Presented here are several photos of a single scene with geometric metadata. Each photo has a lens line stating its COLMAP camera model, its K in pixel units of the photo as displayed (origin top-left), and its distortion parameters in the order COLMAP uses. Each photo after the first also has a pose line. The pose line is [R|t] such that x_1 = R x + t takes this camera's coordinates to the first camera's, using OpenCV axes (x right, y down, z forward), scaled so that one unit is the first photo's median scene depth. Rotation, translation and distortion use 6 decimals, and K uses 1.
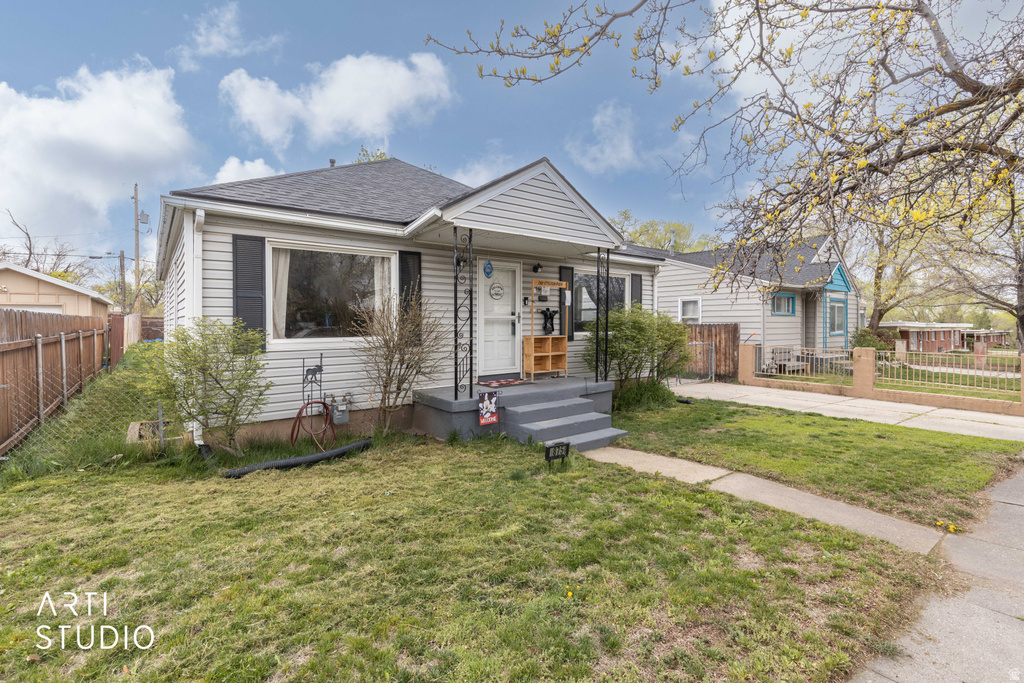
lens RADIAL K [[494.6, 0, 485.5], [0, 494.6, 321.7], [0, 0, 1]] dist [0.000633, 0.000219]
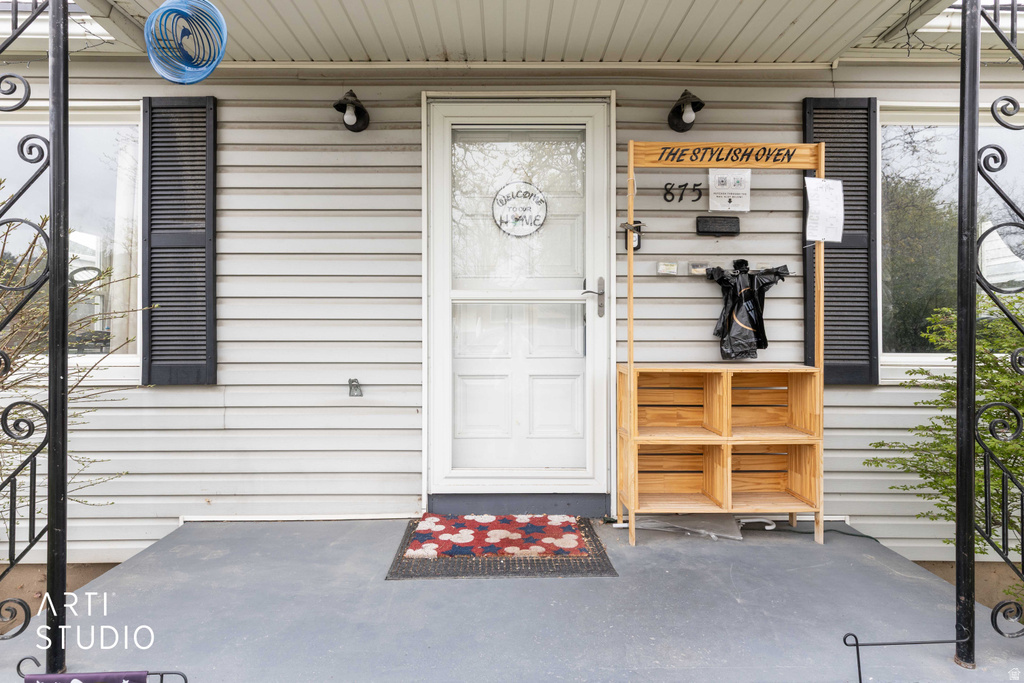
lens RADIAL K [[509.2, 0, 504.9], [0, 509.2, 324.4], [0, 0, 1]] dist [-0.000097, -0.000094]
pose [[0.813039, -0.004893, -0.582189, 0.216464], [-0.001694, 0.999941, -0.010769, 0.012217], [0.582207, 0.009742, 0.812982, 0.835472]]
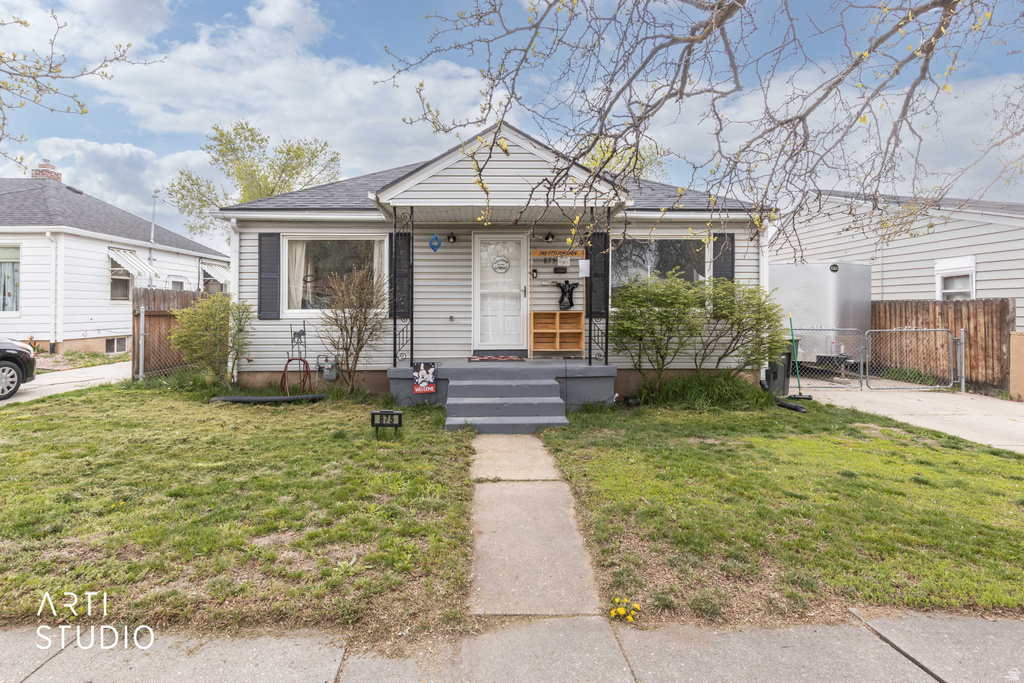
lens RADIAL K [[487.7, 0, 464.5], [0, 487.7, 303.2], [0, 0, 1]] dist [0.002922, 0.000299]
pose [[0.790648, -0.006162, -0.612239, 0.619719], [0.000652, 0.999957, -0.009222, 0.025644], [0.612270, 0.006892, 0.790619, 0.221082]]
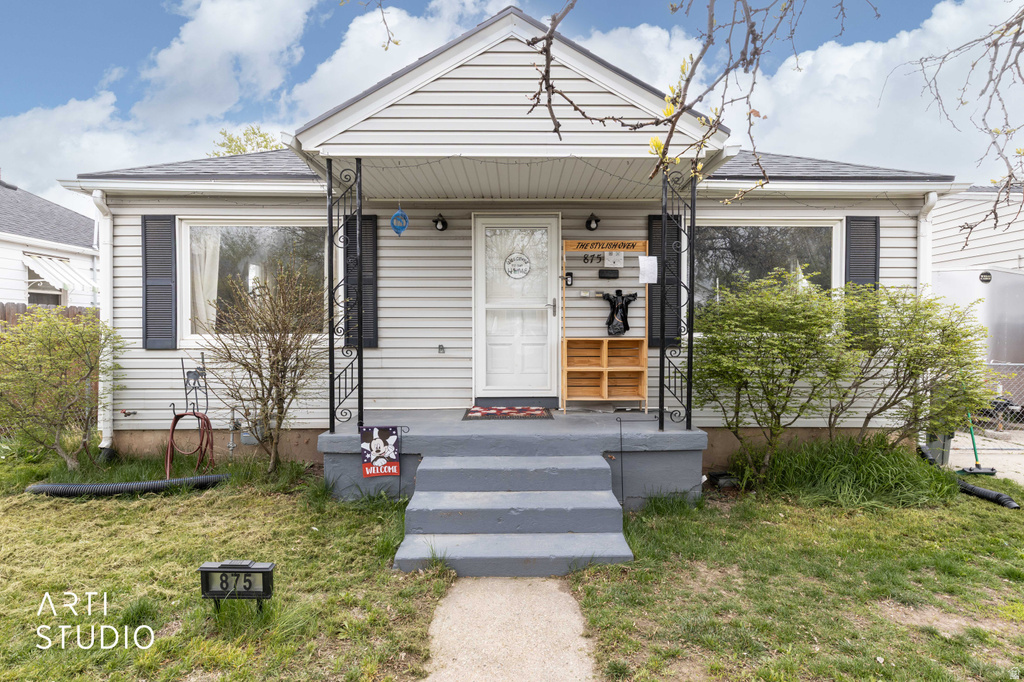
lens RADIAL K [[476.9, 0, 512.3], [0, 476.9, 332.7], [0, 0, 1]] dist [0.002634, 0.000221]
pose [[0.801483, 0.004523, -0.598001, 0.428372], [-0.000628, 0.999977, 0.006721, 0.022320], [0.598018, -0.005011, 0.801467, 0.566716]]
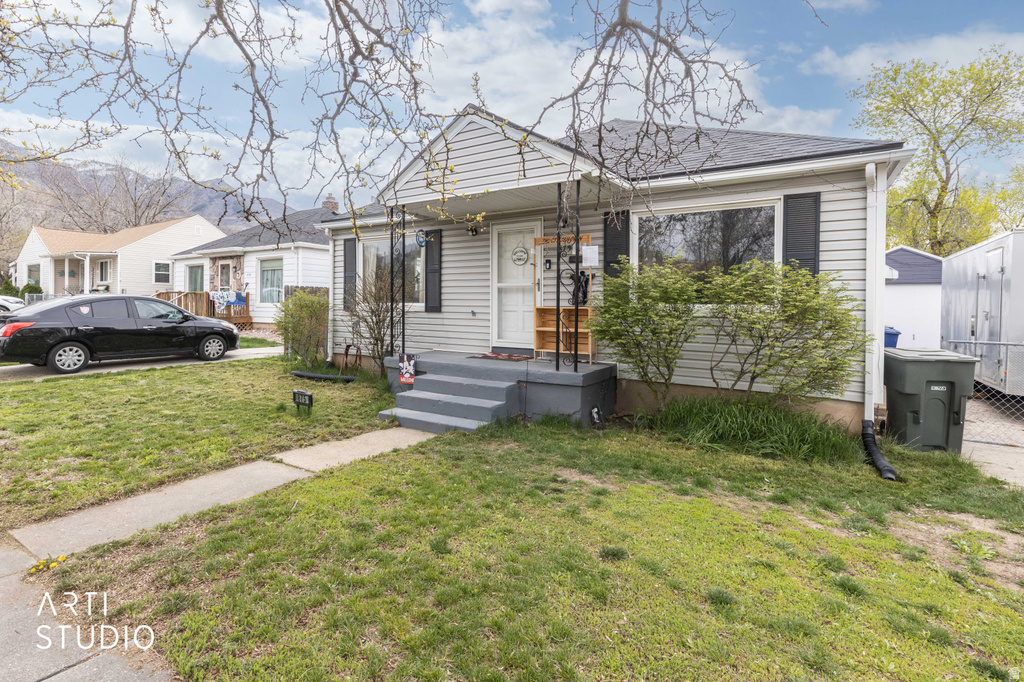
lens RADIAL K [[487.7, 0, 464.5], [0, 487.7, 302.7], [0, 0, 1]] dist [0.002922, 0.000299]
pose [[0.304763, 0.002695, -0.952425, 0.937968], [-0.008384, 0.999965, 0.000147, 0.026709], [0.952391, 0.007940, 0.304774, 0.709869]]
